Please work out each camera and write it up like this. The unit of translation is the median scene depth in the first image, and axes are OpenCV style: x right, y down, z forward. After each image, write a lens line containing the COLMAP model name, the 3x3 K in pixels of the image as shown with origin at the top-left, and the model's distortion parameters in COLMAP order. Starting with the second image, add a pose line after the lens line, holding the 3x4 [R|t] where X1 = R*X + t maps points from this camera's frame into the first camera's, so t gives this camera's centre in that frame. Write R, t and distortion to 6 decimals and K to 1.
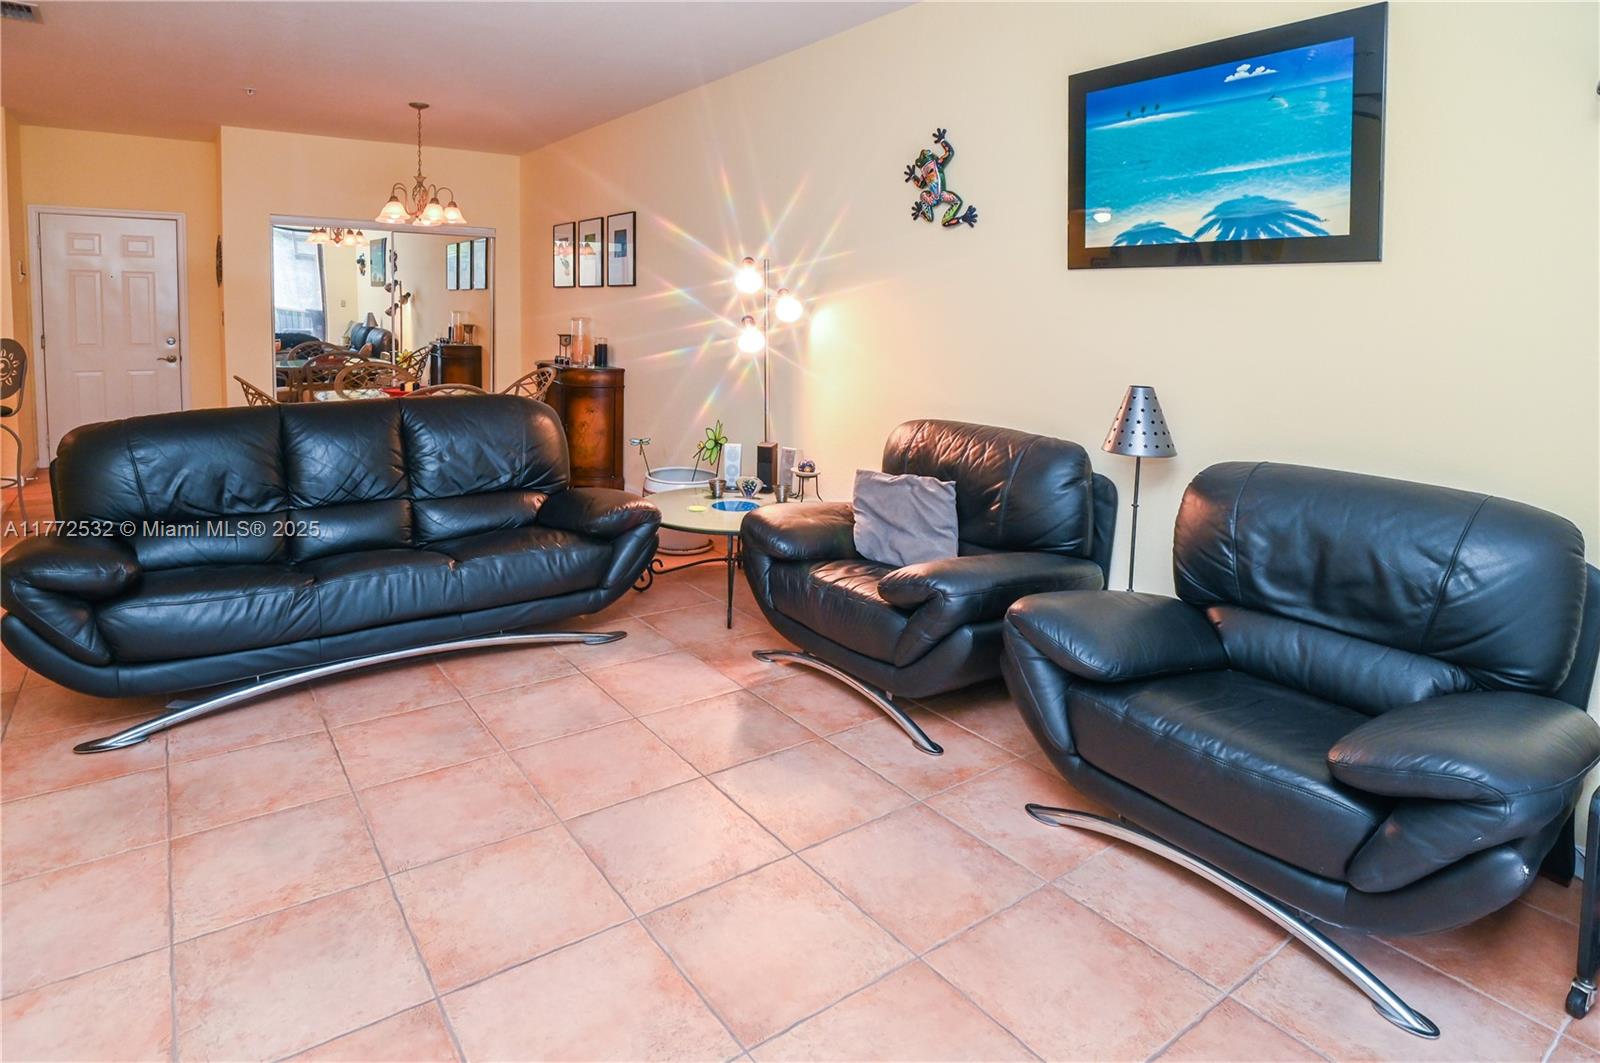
lens RADIAL K [[870.9, 0, 804.5], [0, 870.9, 386.3], [0, 0, 1]] dist [-0.083630, 0.033196]
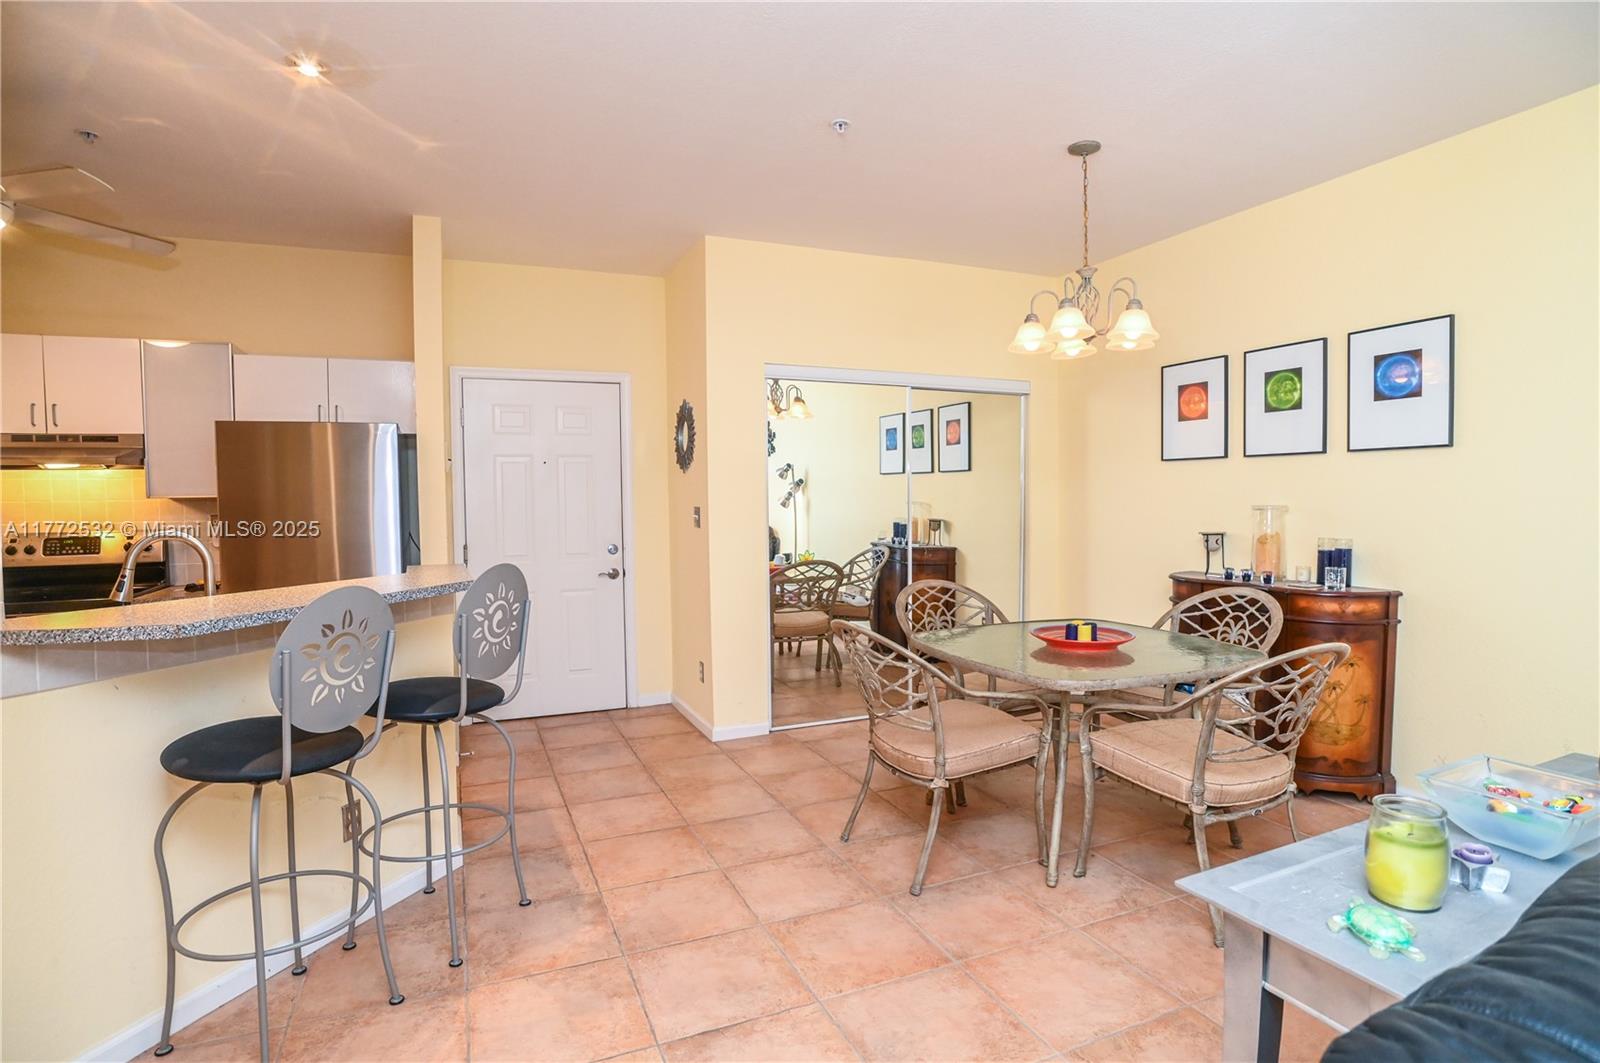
lens RADIAL K [[822.1, 0, 817.8], [0, 822.1, 531.8], [0, 0, 1]] dist [-0.051871, 0.000457]
pose [[0.973443, -0.021203, -0.227945, -0.959944], [0.012212, 0.999093, -0.040782, -0.087453], [0.228603, 0.036916, 0.972819, 0.801789]]
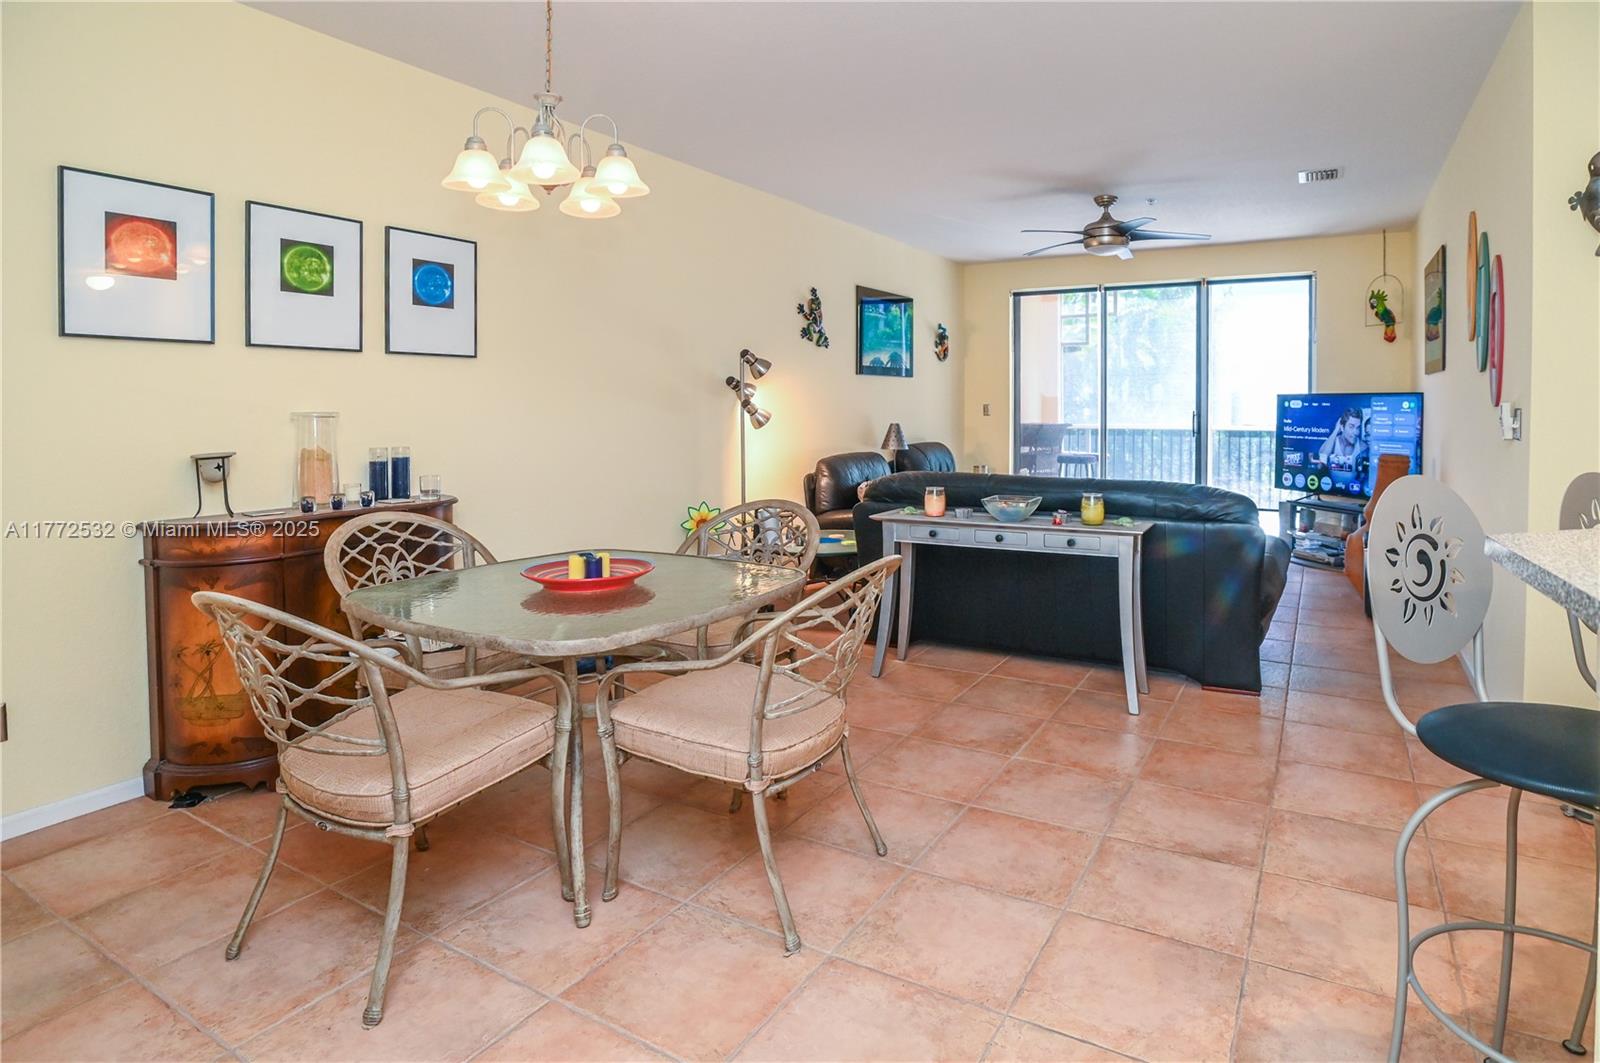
lens RADIAL K [[873.4, 0, 819.7], [0, 873.4, 414.4], [0, 0, 1]] dist [-0.060018, 0.000638]
pose [[-0.378270, -0.033067, 0.925104, -1.767976], [0.070619, 0.995419, 0.064456, -0.192562], [-0.922998, 0.089712, -0.374202, 2.010596]]
